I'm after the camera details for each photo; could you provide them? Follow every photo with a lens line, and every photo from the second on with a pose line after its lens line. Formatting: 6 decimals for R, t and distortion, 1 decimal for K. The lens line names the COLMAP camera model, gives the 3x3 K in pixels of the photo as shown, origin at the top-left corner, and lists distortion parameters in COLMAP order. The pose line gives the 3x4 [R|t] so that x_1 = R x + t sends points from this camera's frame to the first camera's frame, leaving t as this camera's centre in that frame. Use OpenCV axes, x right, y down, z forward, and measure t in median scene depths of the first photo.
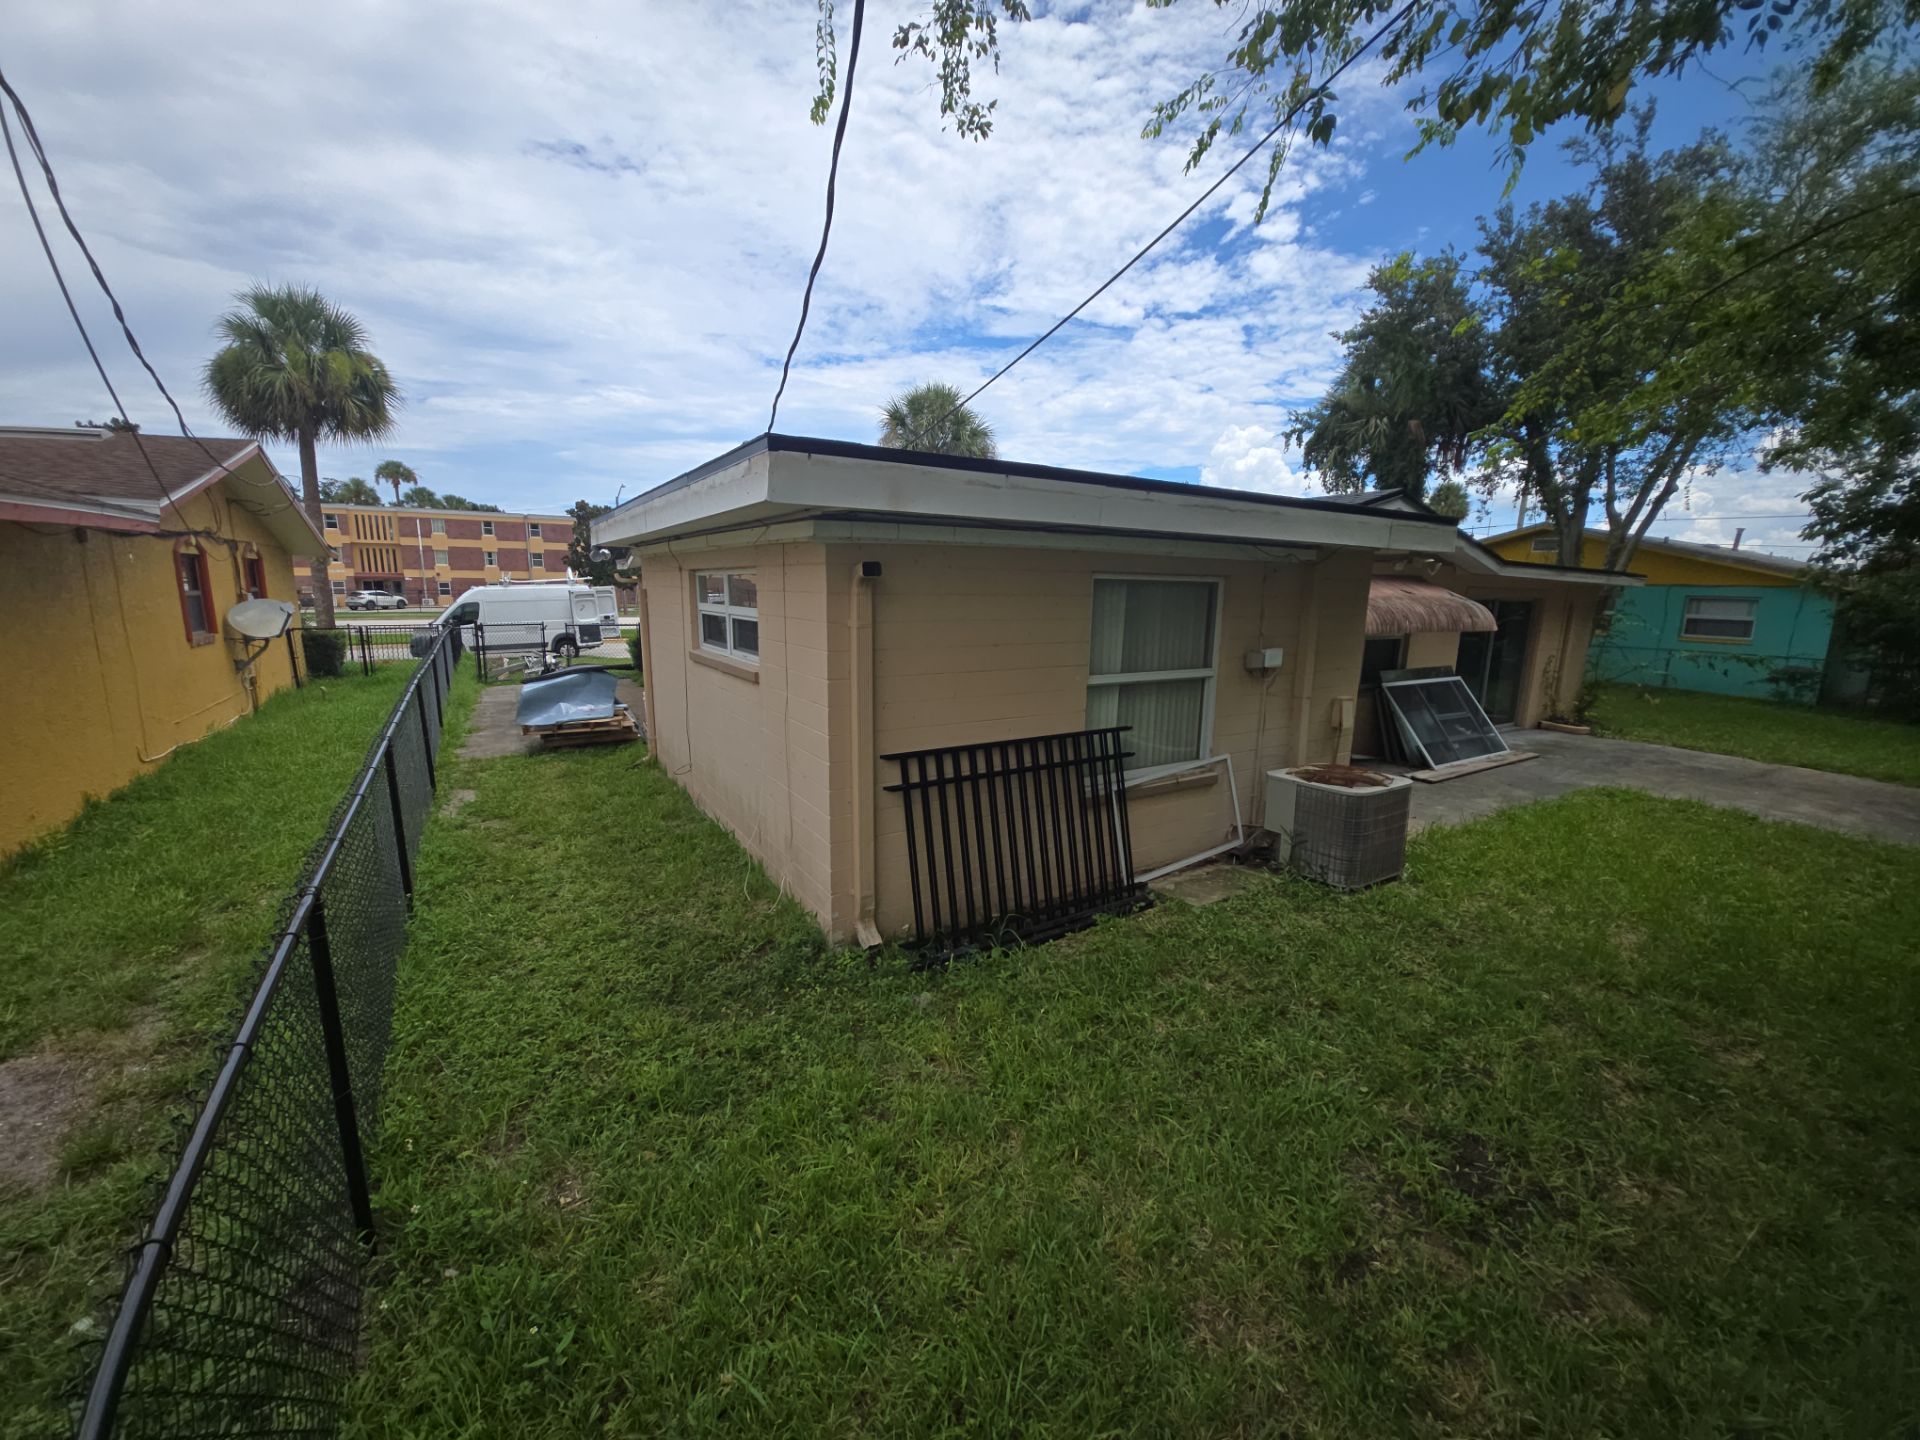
lens RADIAL K [[762.9, 0, 972.1], [0, 762.9, 709.1], [0, 0, 1]] dist [-0.005887, -0.007525]
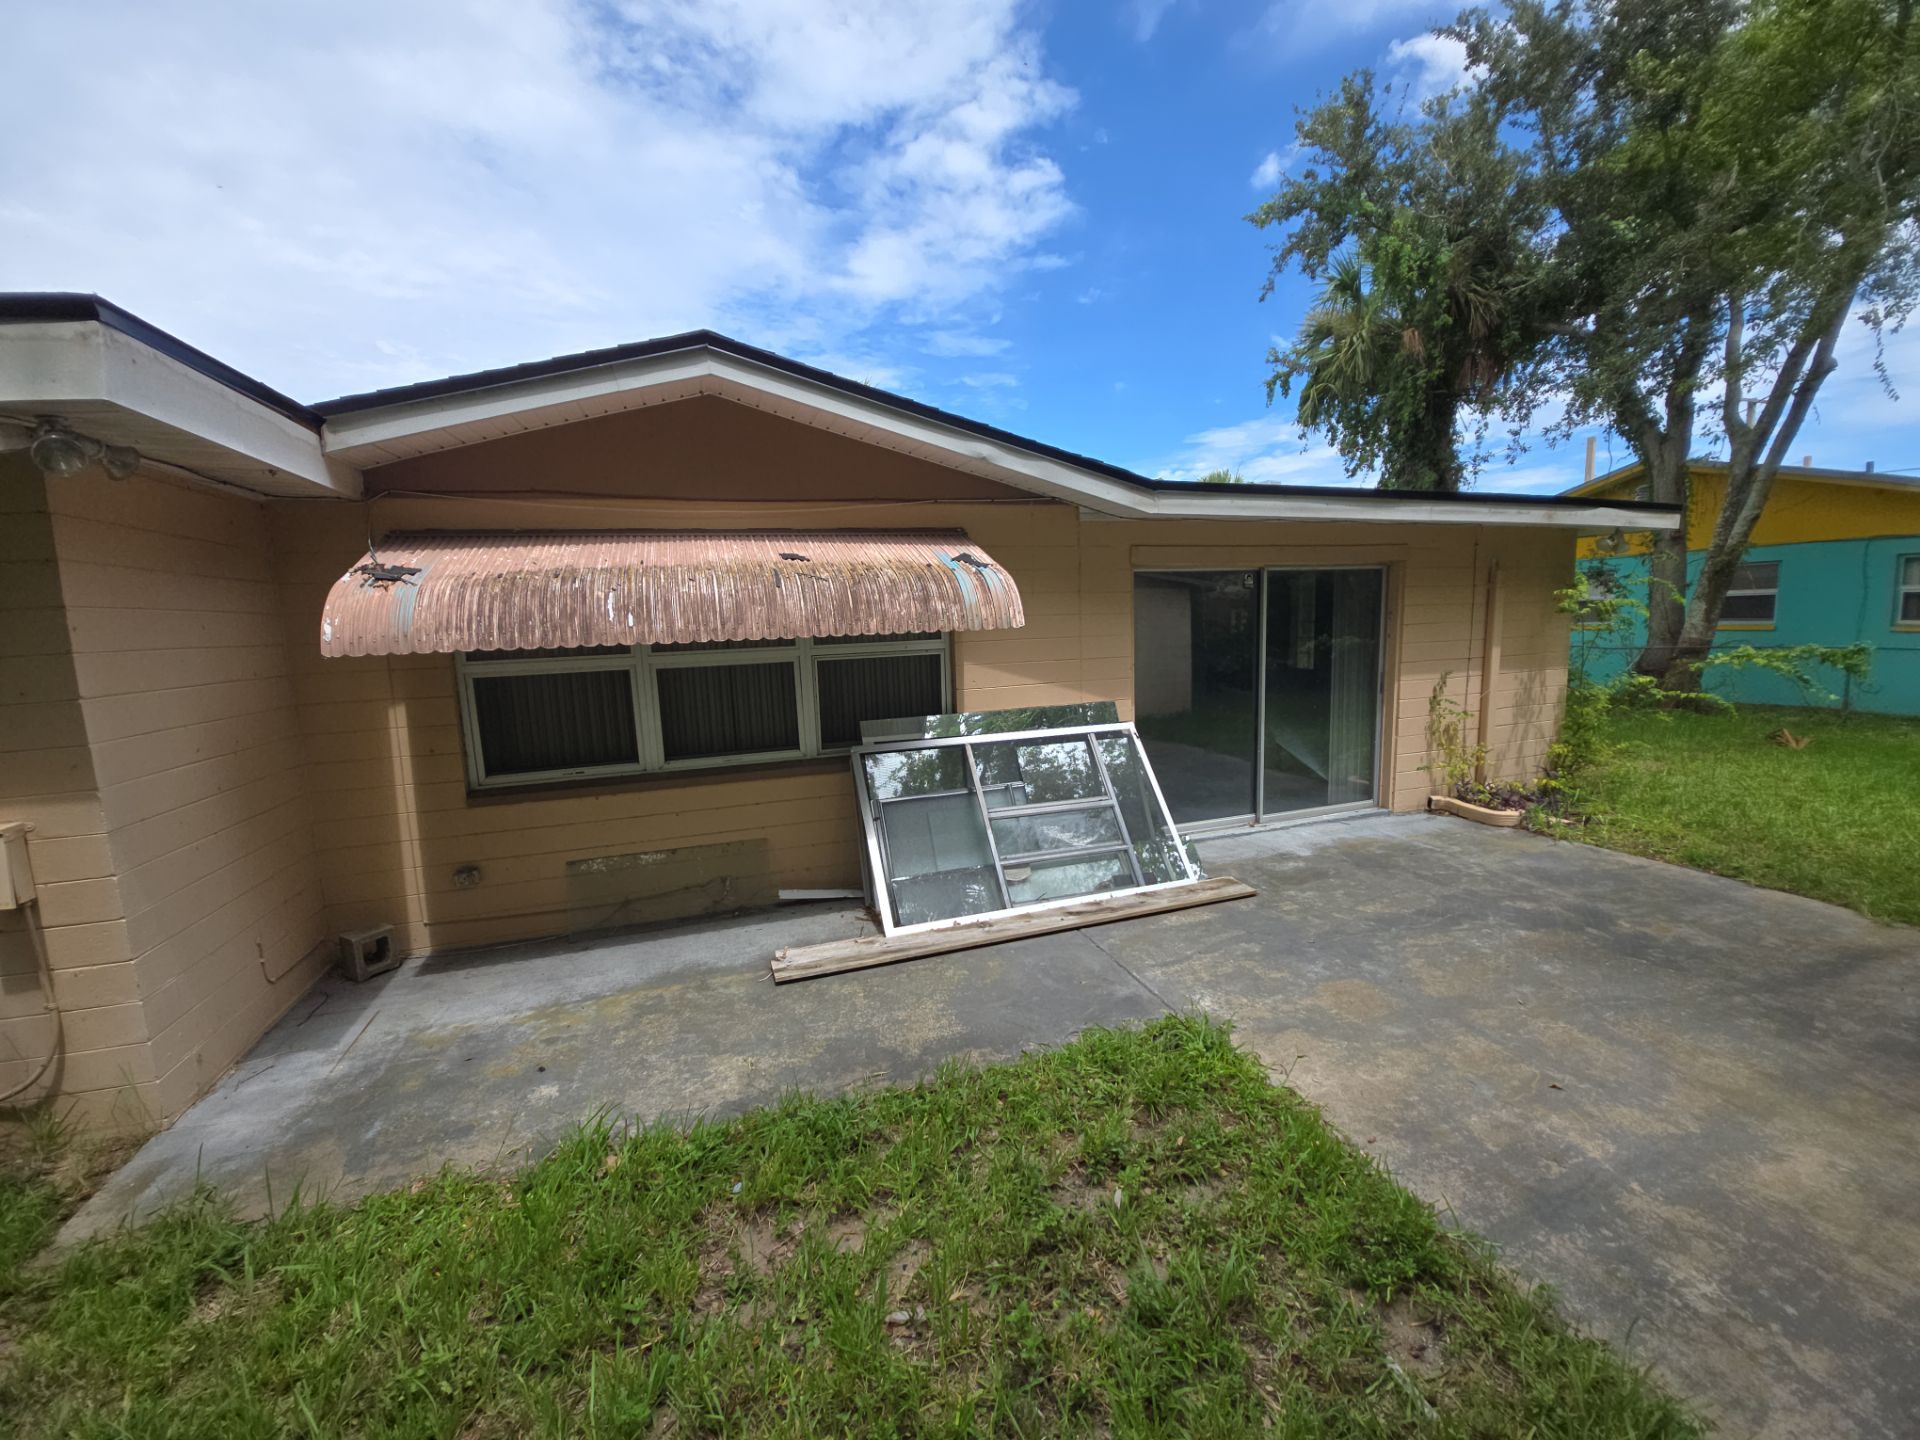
lens RADIAL K [[762.9, 0, 951.5], [0, 762.9, 713.2], [0, 0, 1]] dist [-0.005887, -0.007525]
pose [[0.972756, -0.023942, -0.230590, 0.350330], [0.016047, 0.999221, -0.036052, -0.017925], [0.231273, 0.031369, 0.972383, 0.268084]]
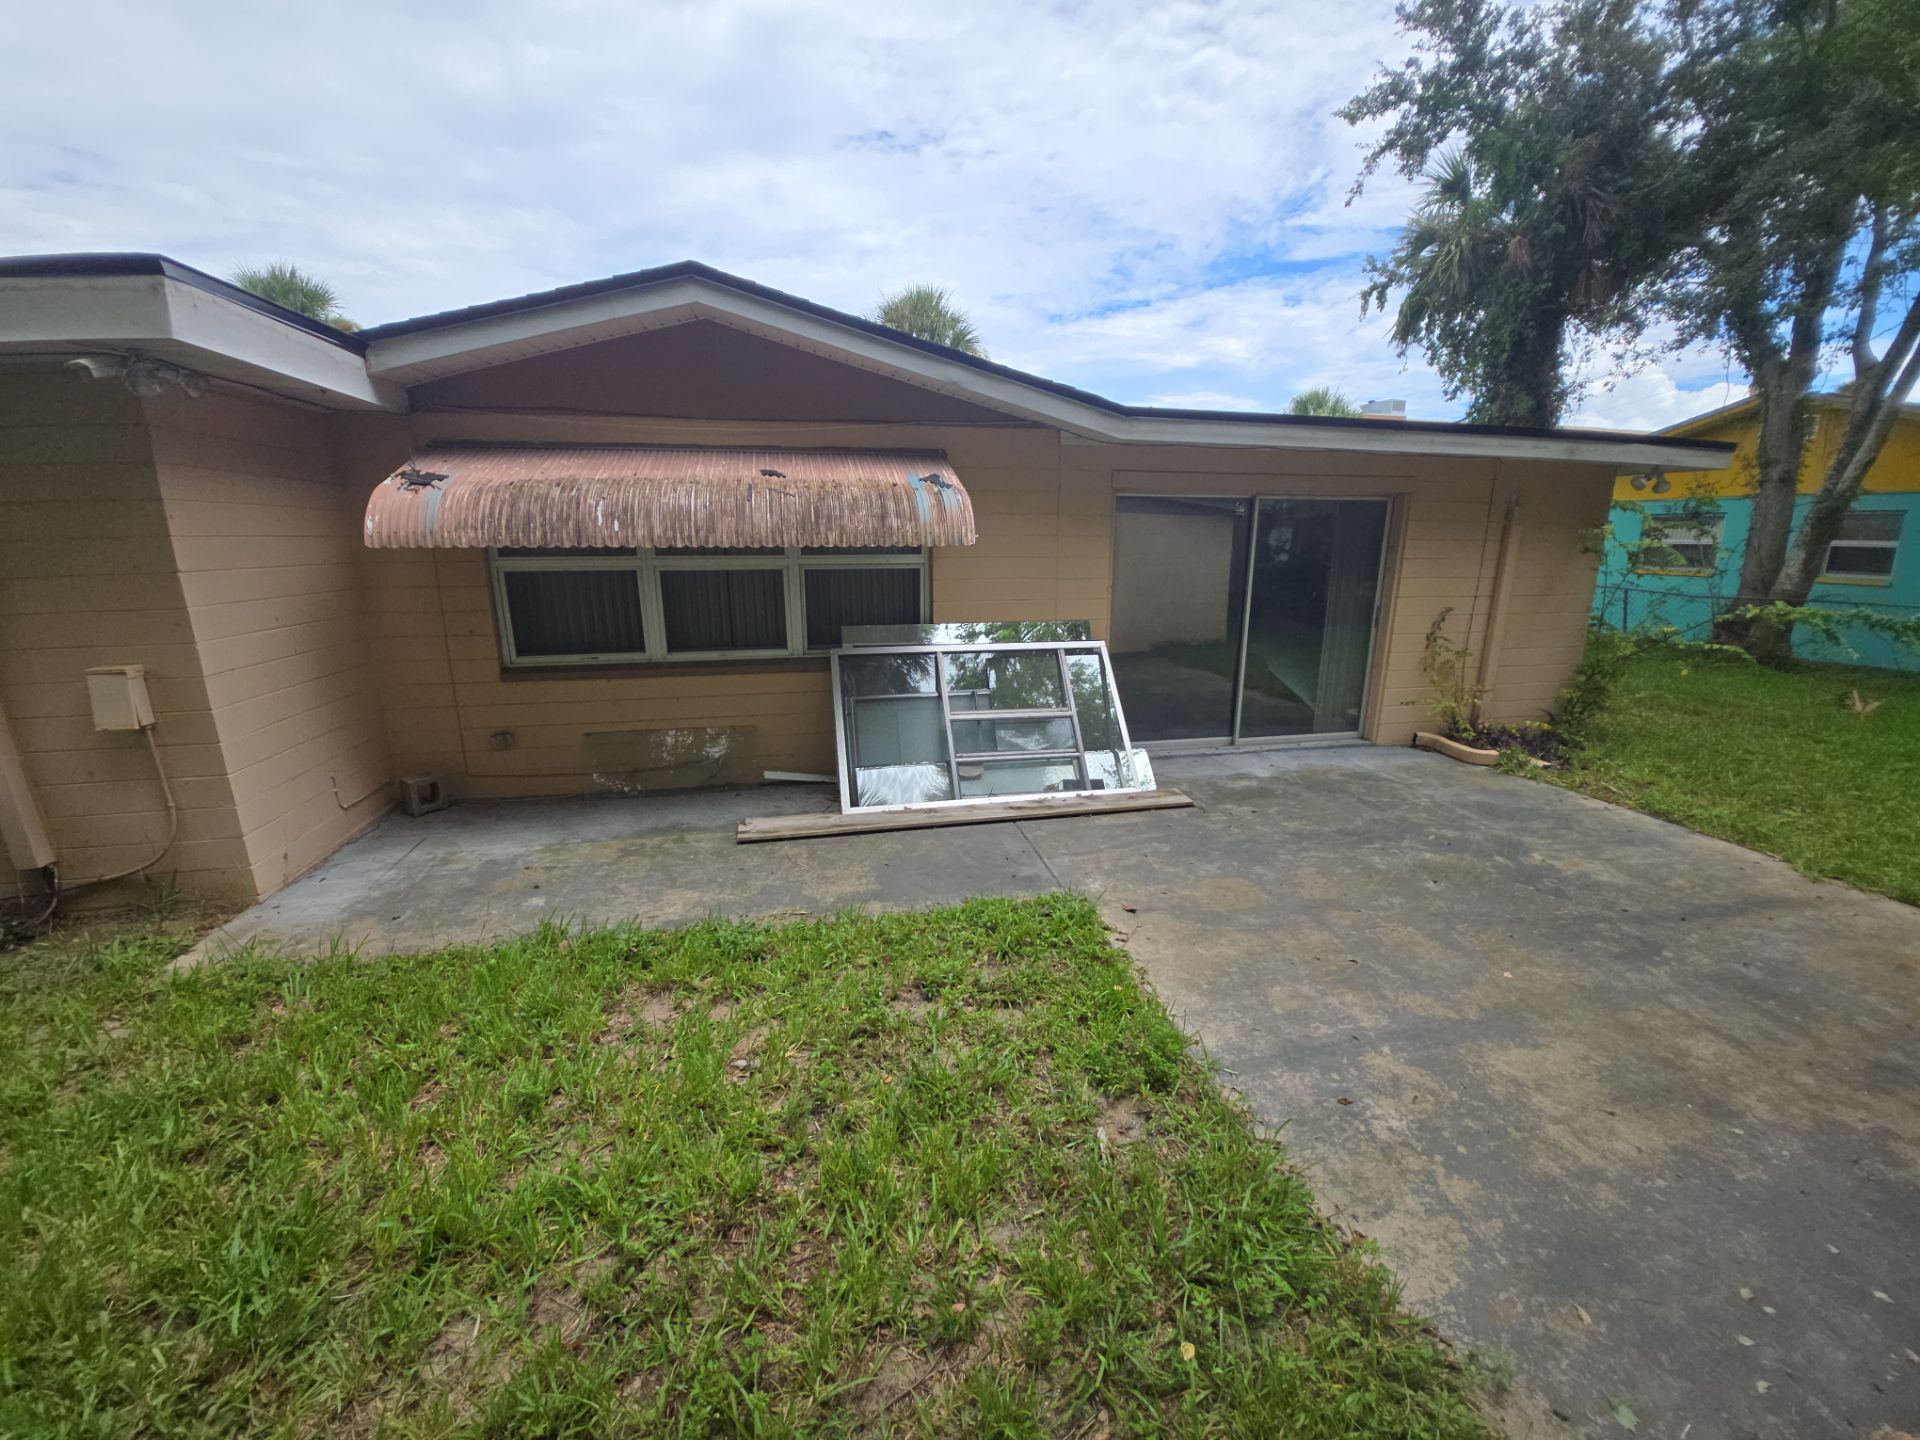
lens RADIAL K [[762.9, 0, 954.4], [0, 762.9, 707.0], [0, 0, 1]] dist [-0.005887, -0.007525]
pose [[0.943650, 0.056190, -0.326140, 0.391159], [-0.037799, 0.997331, 0.062461, -0.014610], [0.328779, -0.046613, 0.943256, 0.256088]]
